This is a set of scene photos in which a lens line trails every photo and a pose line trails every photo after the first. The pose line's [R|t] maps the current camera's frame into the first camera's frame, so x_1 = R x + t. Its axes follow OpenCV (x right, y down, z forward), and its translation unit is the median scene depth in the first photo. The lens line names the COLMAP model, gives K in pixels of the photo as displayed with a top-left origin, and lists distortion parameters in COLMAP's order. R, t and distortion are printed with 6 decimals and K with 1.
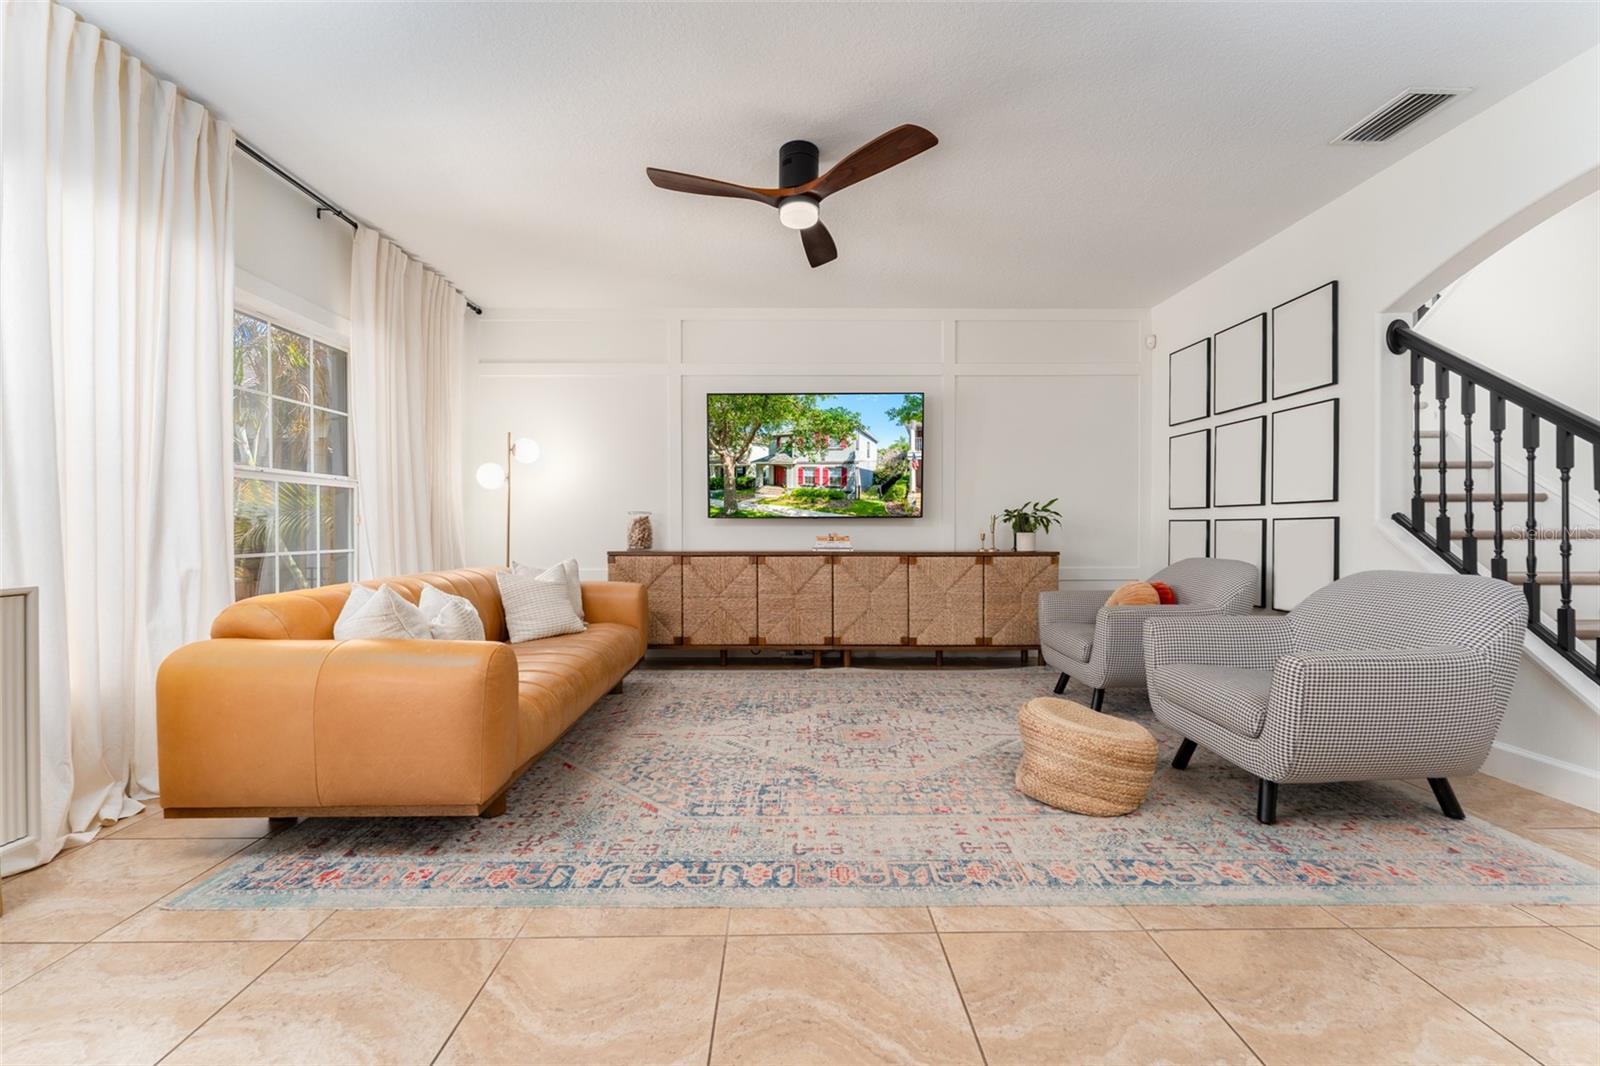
lens RADIAL K [[641.4, 0, 801.4], [0, 641.4, 535.7], [0, 0, 1]] dist [-0.002560, -0.000707]
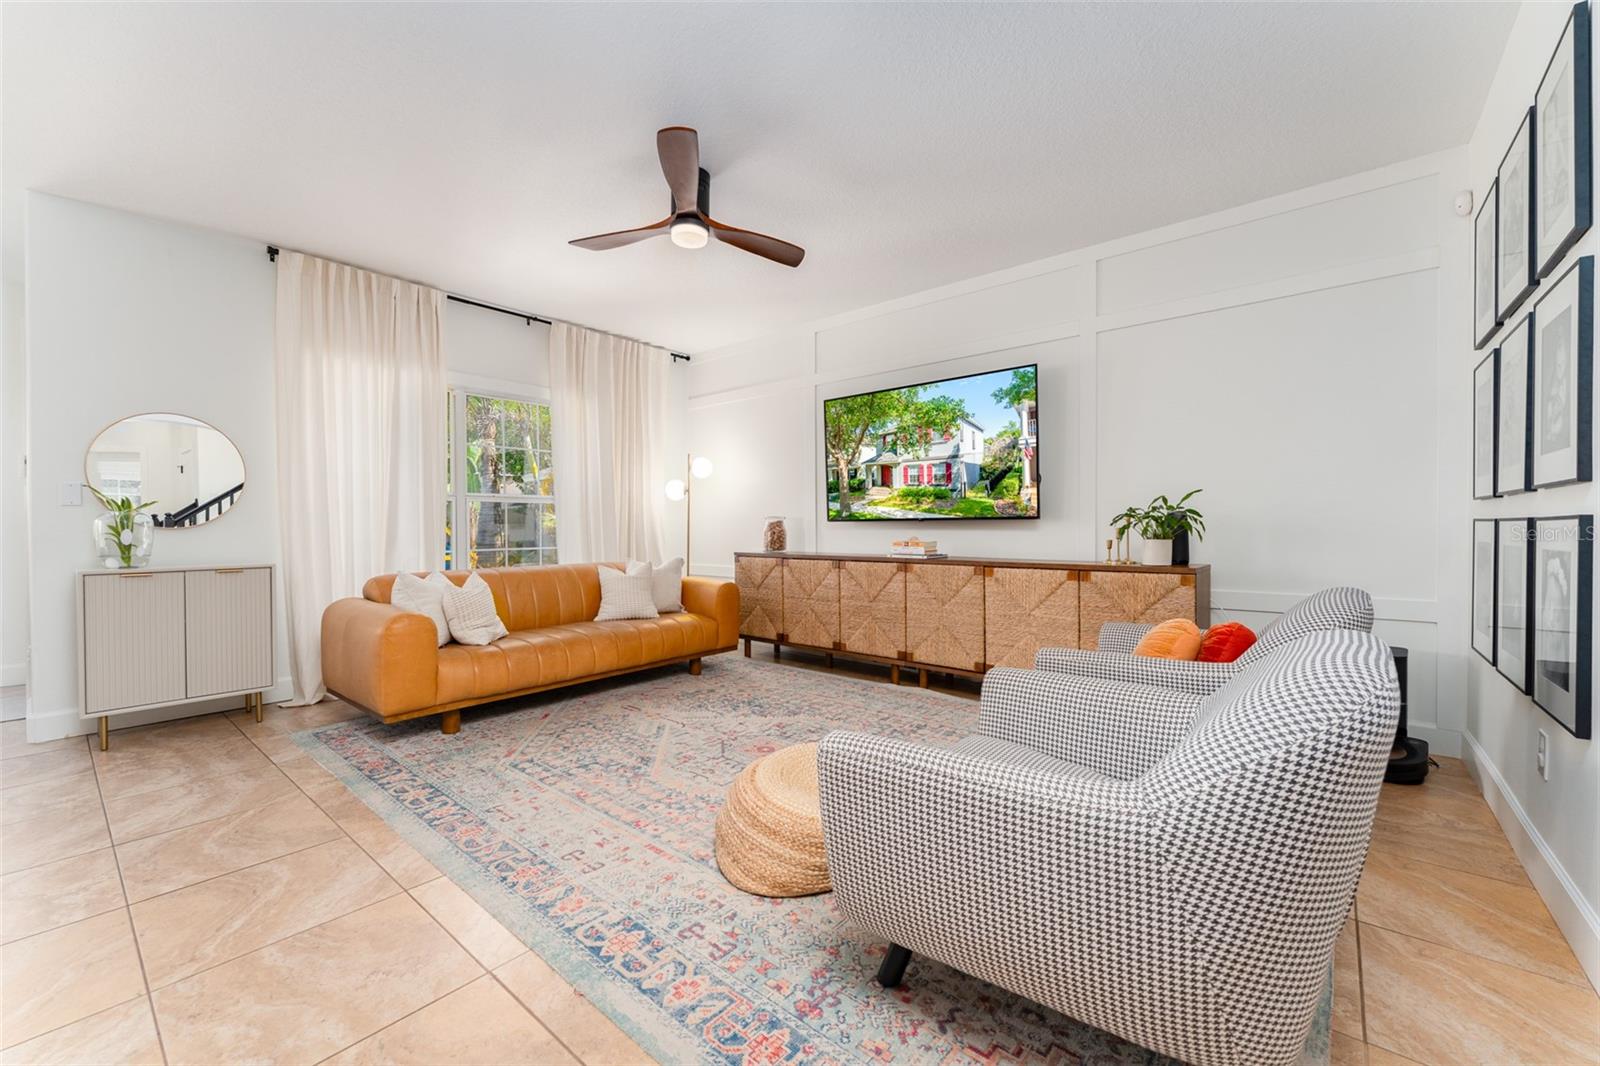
lens RADIAL K [[641.4, 0, 776.6], [0, 641.4, 518.2], [0, 0, 1]] dist [-0.002560, -0.000707]
pose [[0.753354, -0.010595, -0.657529, 0.470583], [-0.007351, 0.999672, -0.024530, -0.006525], [0.657574, 0.023313, 0.753030, 0.180372]]
